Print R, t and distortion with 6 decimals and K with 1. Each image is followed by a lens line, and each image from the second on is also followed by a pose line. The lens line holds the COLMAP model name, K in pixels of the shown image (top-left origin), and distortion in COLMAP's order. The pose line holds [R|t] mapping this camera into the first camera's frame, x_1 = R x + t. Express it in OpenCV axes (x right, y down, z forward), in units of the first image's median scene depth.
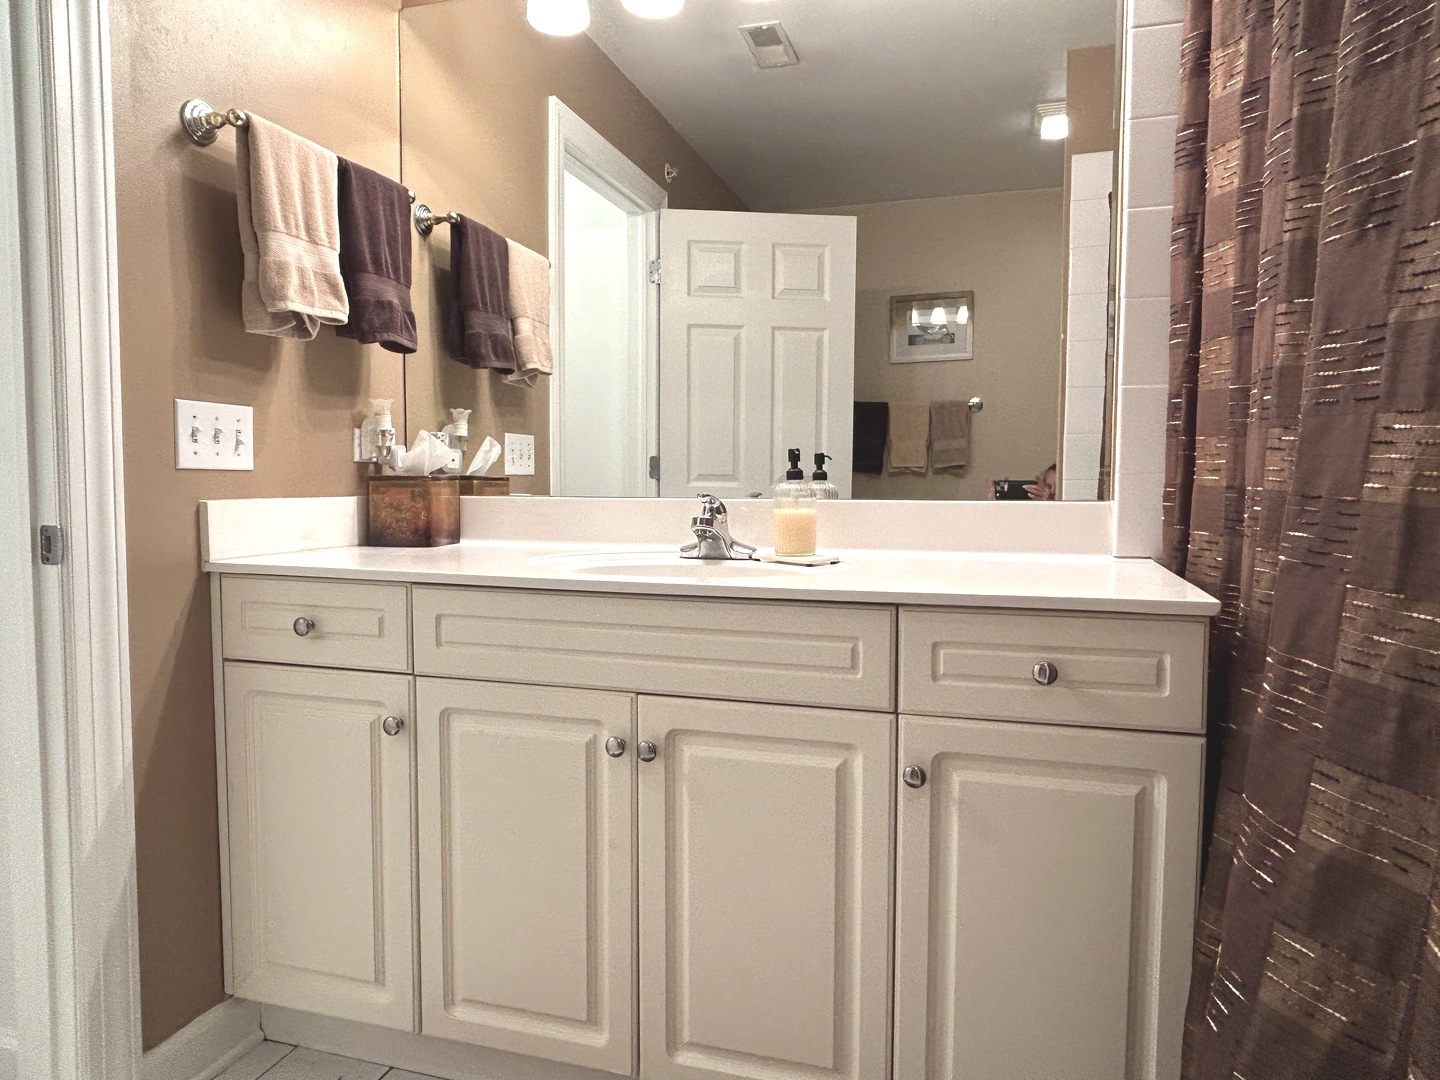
lens RADIAL K [[917.5, 0, 721.6], [0, 917.5, 538.9], [0, 0, 1]] dist [-0.004465, 0.003526]
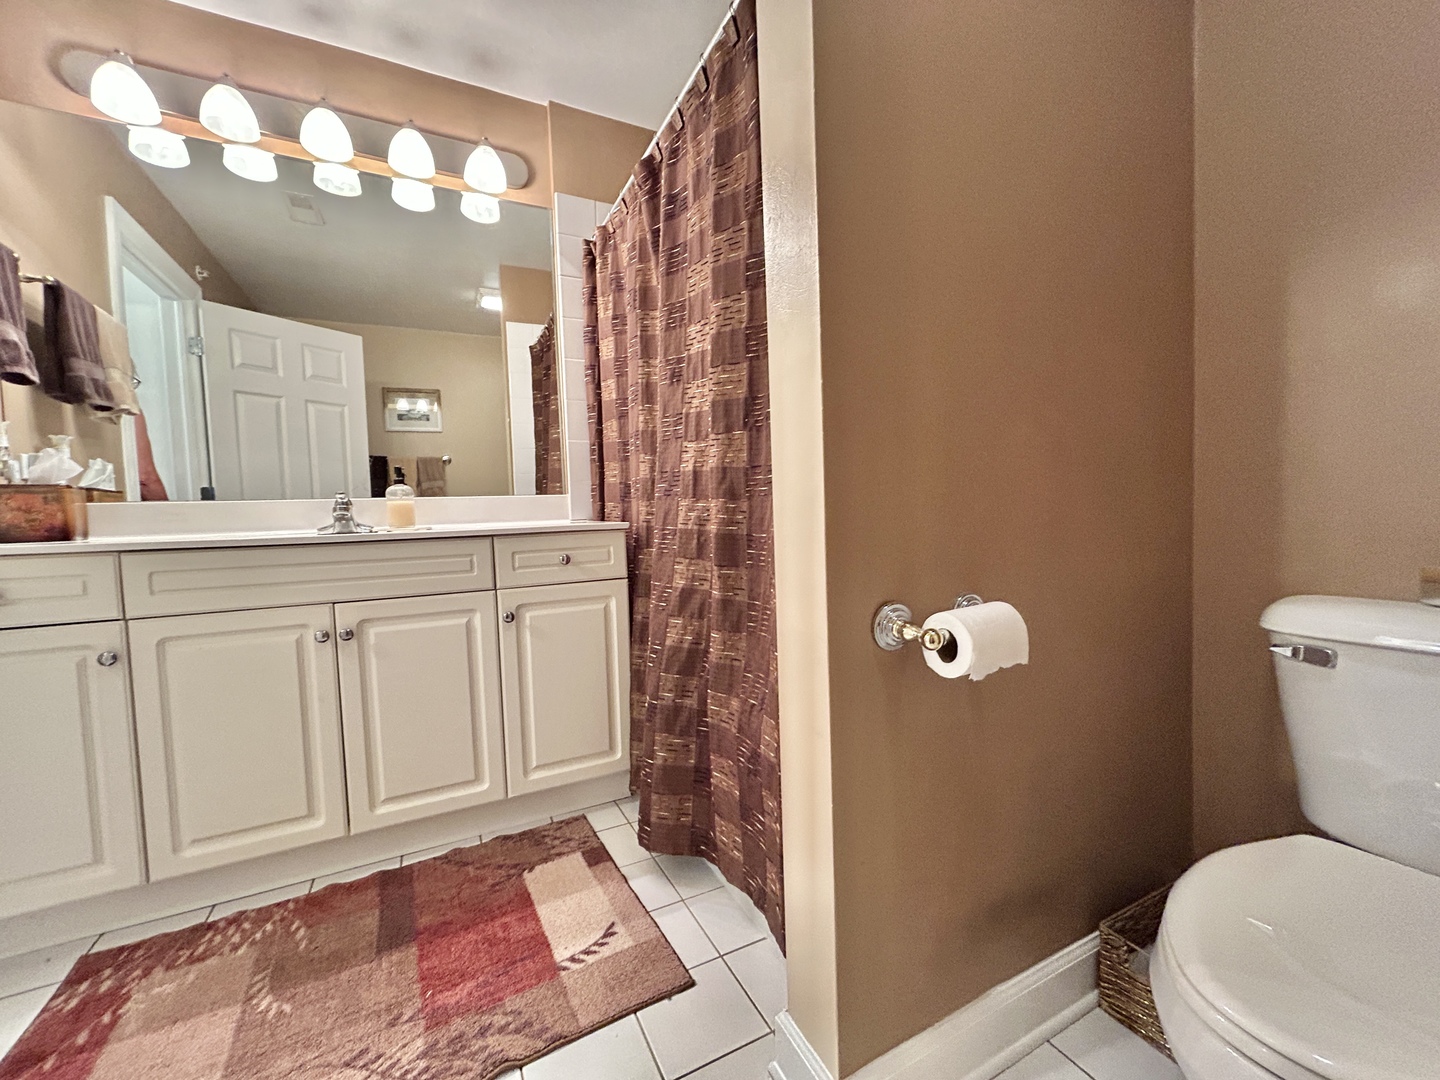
lens RADIAL K [[577.0, 0, 721.5], [0, 577.0, 545.0], [0, 0, 1]] dist [-0.002475, 0.000112]
pose [[0.724384, -0.068021, 0.686033, -0.287866], [0.080163, 0.996681, 0.014178, 0.101791], [-0.684721, 0.044724, 0.727432, -0.255482]]
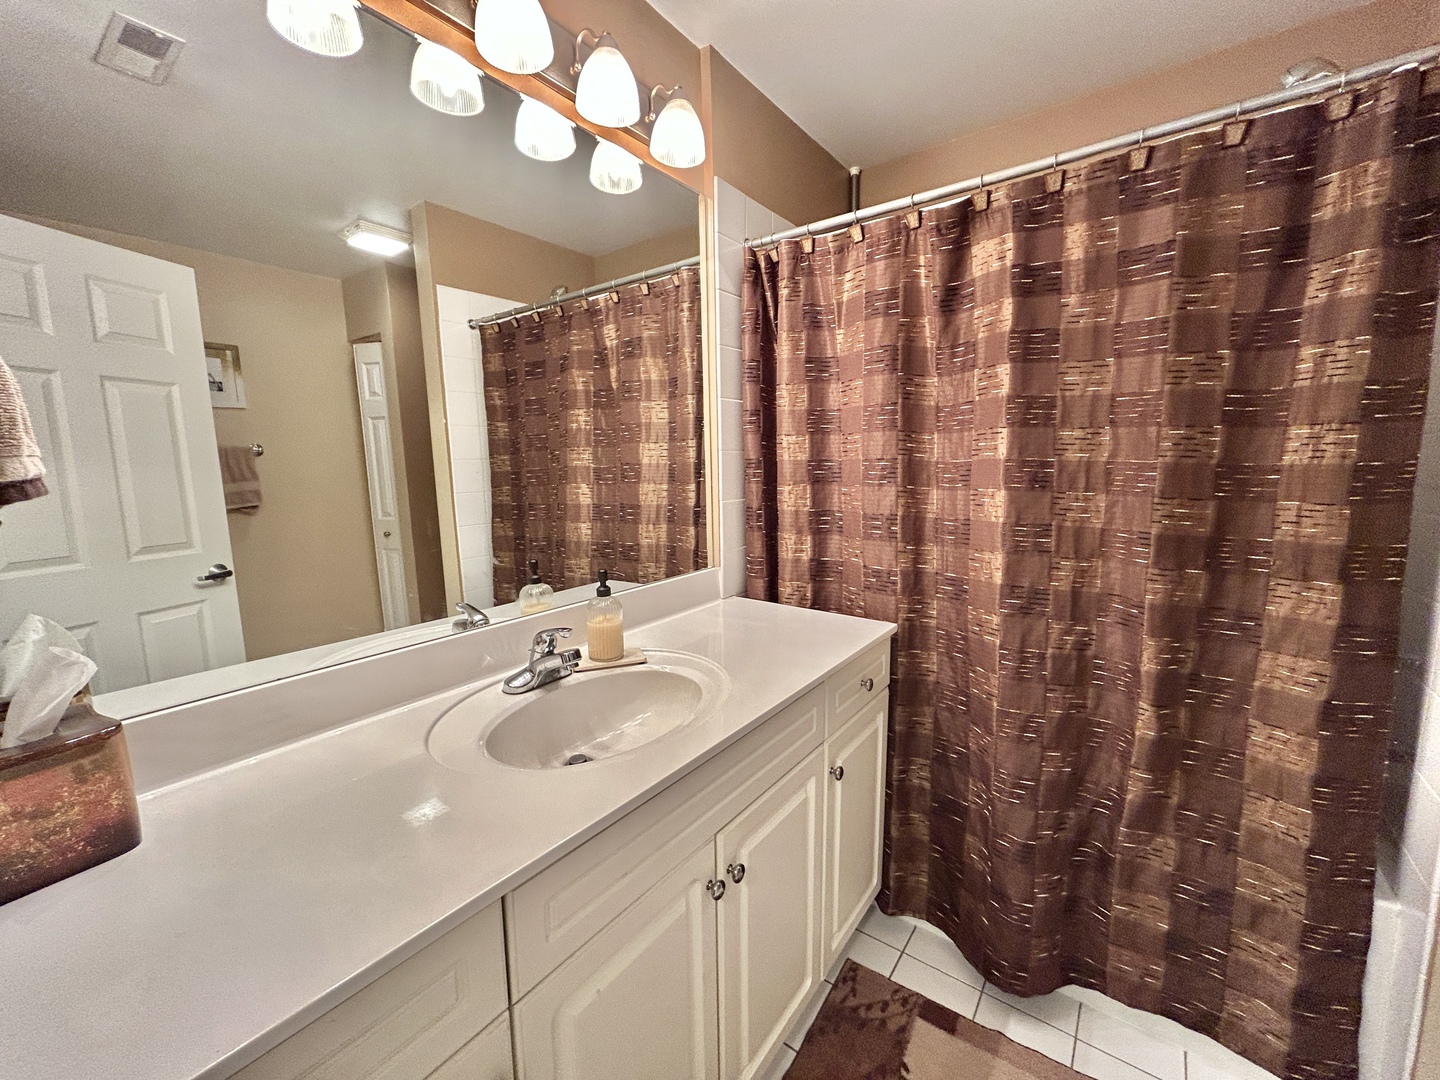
lens RADIAL K [[577.0, 0, 714.2], [0, 577.0, 542.8], [0, 0, 1]] dist [-0.002475, 0.000112]
pose [[0.342731, -0.141835, 0.928665, -0.673511], [0.075467, 0.989499, 0.123274, -0.256201], [-0.936397, 0.027834, 0.349836, 0.729612]]
